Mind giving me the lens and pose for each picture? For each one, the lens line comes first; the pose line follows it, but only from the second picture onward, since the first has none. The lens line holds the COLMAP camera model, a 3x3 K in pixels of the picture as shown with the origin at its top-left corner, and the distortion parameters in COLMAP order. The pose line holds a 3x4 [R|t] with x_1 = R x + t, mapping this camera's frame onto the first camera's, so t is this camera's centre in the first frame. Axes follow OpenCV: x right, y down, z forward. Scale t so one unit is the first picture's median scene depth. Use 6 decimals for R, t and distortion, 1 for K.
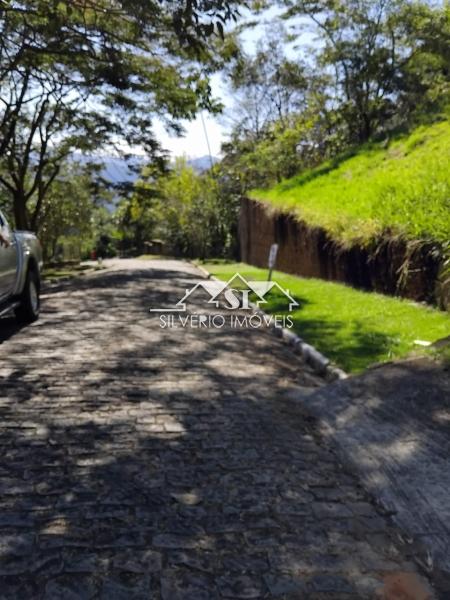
lens RADIAL K [[474.8, 0, 225.0], [0, 474.8, 300.0], [0, 0, 1]] dist [0.093024, -0.222528]
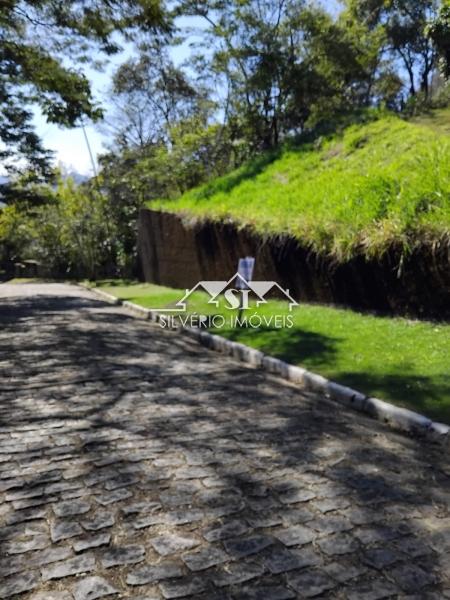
lens RADIAL K [[474.8, 0, 225.0], [0, 474.8, 300.0], [0, 0, 1]] dist [0.093024, -0.222528]
pose [[0.966031, -0.052848, 0.252964, -0.043604], [0.062063, 0.997663, -0.028580, -0.012230], [-0.250862, 0.043309, 0.967053, 0.113406]]
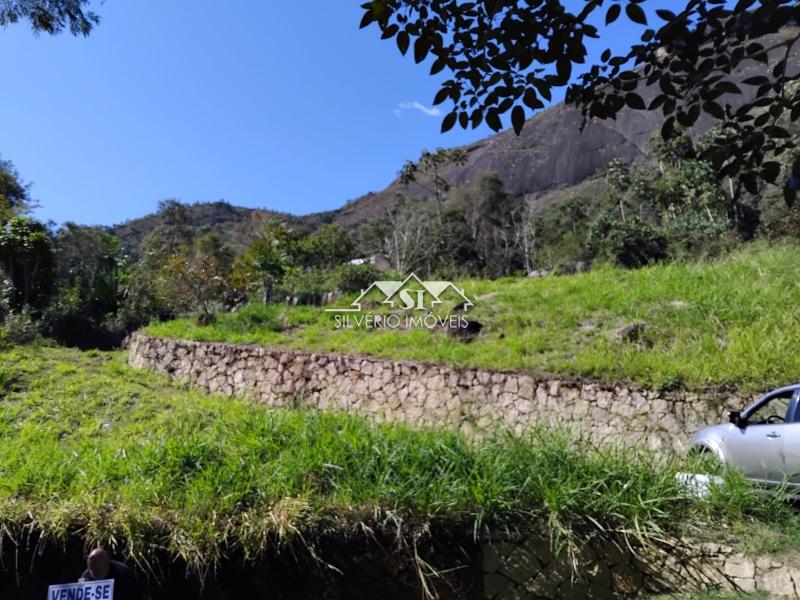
lens RADIAL K [[629.4, 0, 409.4], [0, 629.4, 300.0], [0, 0, 1]] dist [0.106097, -0.241564]
pose [[0.140357, 0.270895, 0.952321, -0.149579], [0.231043, 0.926327, -0.297552, -0.042039], [-0.962766, 0.261791, 0.067428, 0.244160]]
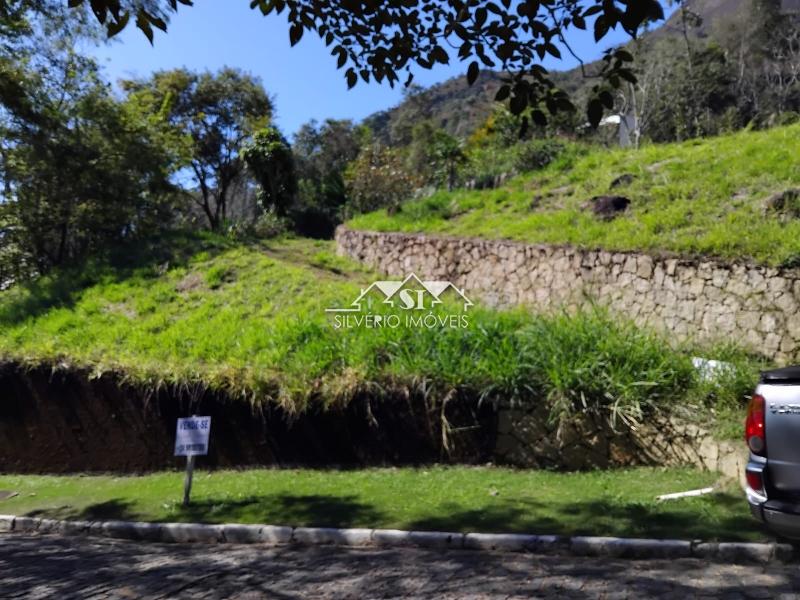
lens RADIAL K [[633.1, 0, 406.6], [0, 633.1, 303.2], [0, 0, 1]] dist [0.093024, -0.222528]
pose [[0.542796, 0.060678, 0.837670, -0.156489], [0.175992, 0.967026, -0.184088, -0.022713], [-0.821218, 0.247345, 0.514219, 0.130590]]
